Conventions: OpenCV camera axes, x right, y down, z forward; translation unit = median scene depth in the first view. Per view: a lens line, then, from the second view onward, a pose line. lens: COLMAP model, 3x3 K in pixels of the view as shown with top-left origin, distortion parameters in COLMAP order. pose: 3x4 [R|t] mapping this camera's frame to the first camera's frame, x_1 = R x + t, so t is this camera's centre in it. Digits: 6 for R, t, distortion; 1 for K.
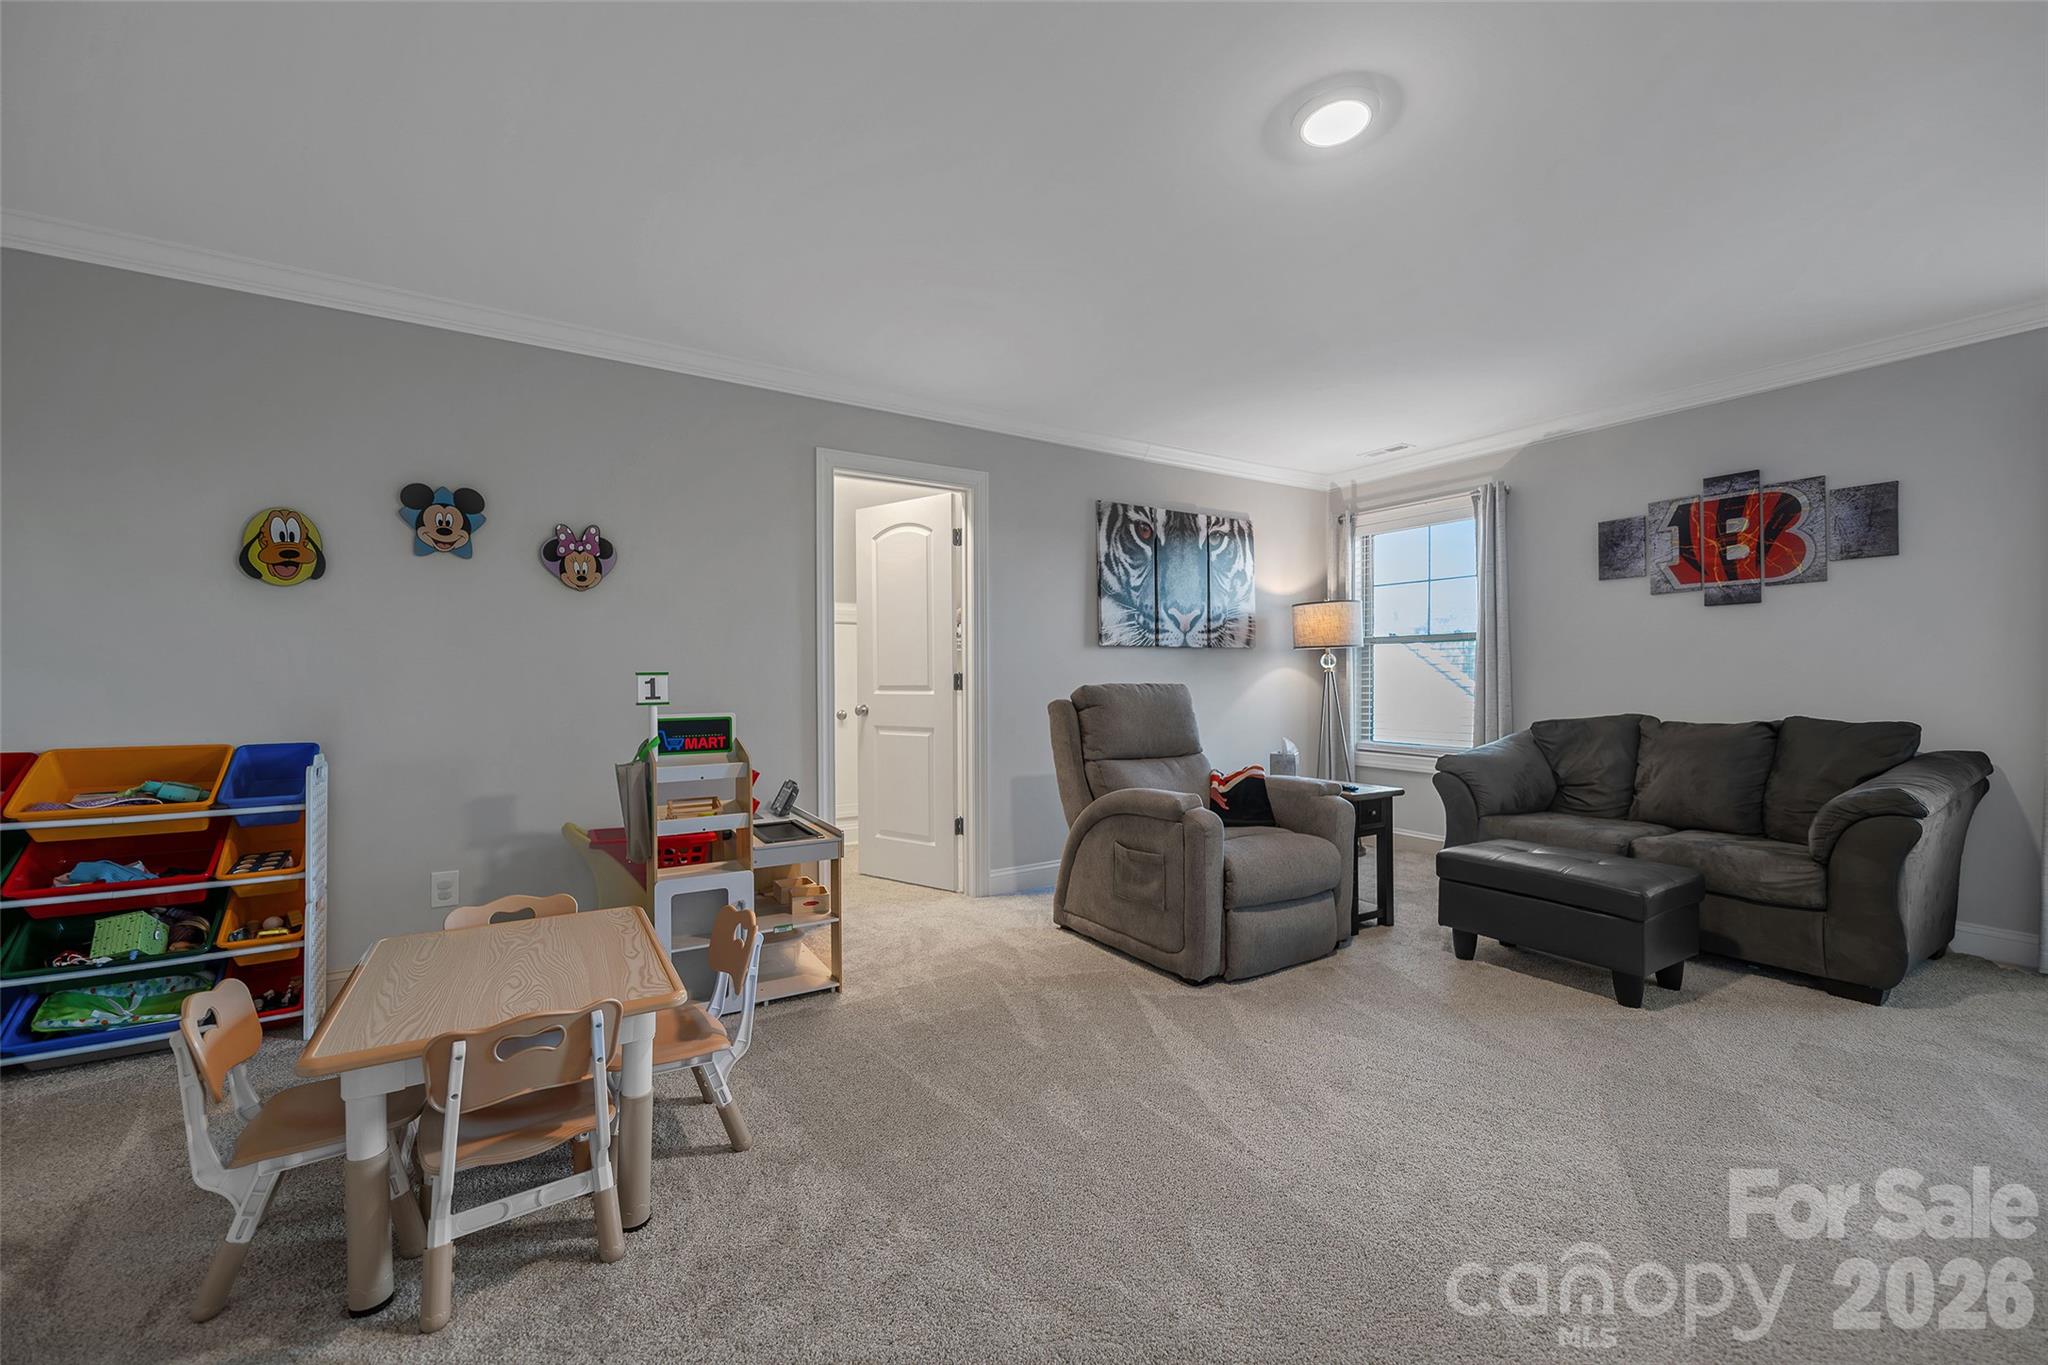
lens RADIAL K [[824.4, 0, 999.9], [0, 824.4, 671.9], [0, 0, 1]] dist [0.001378, -0.000266]
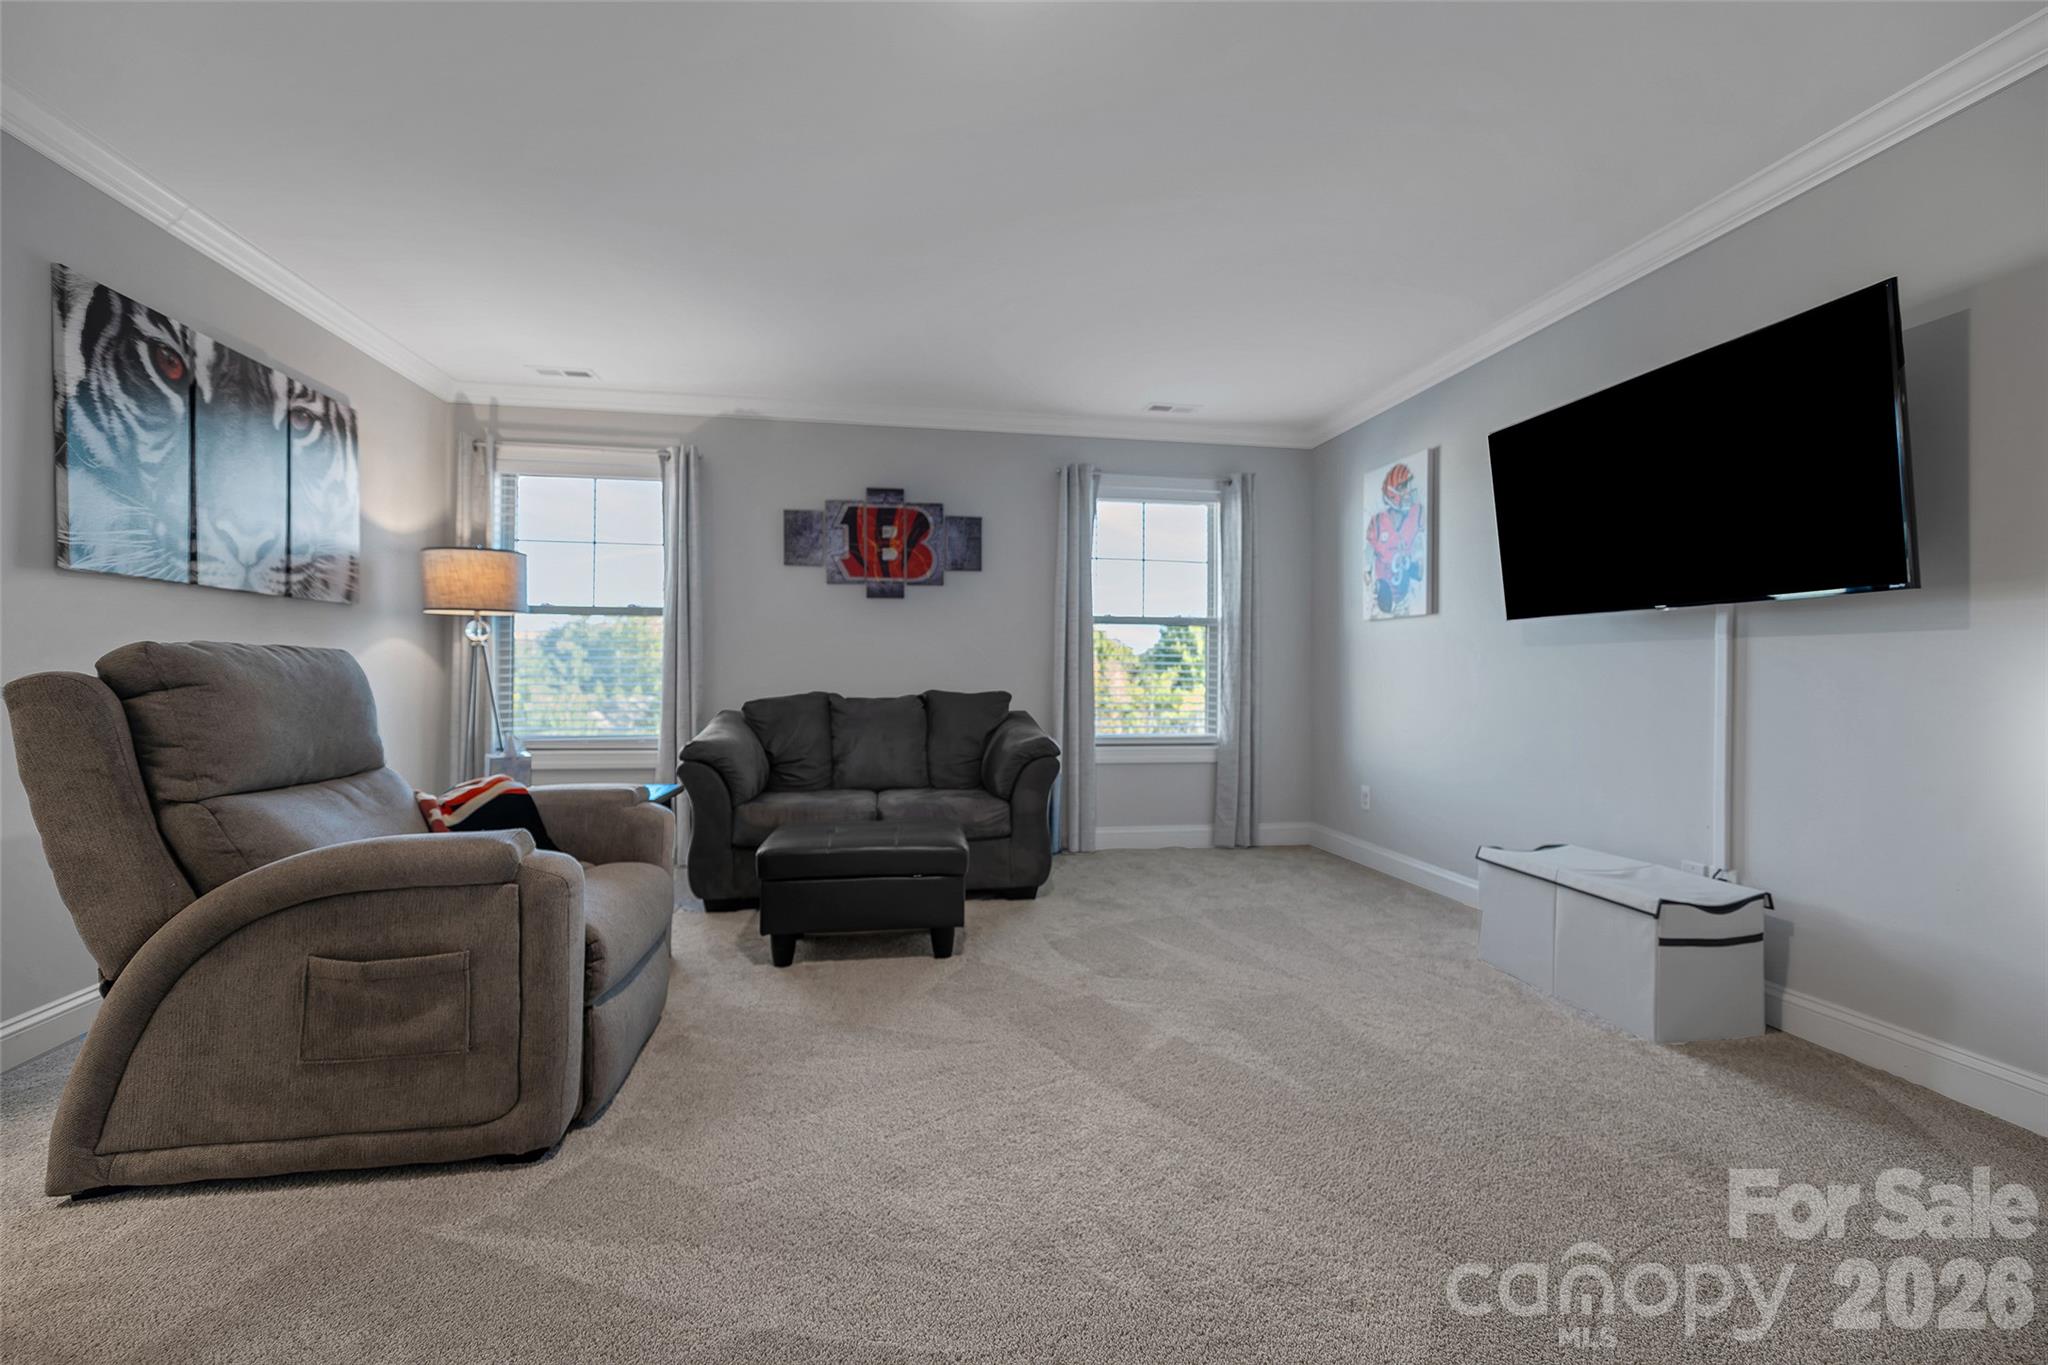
lens RADIAL K [[824.4, 0, 999.9], [0, 824.4, 671.9], [0, 0, 1]] dist [0.001378, -0.000266]
pose [[0.372835, 0.011423, 0.927827, -0.129540], [-0.013066, 0.999890, -0.007059, 0.026502], [-0.927806, -0.009491, 0.372943, 0.339070]]
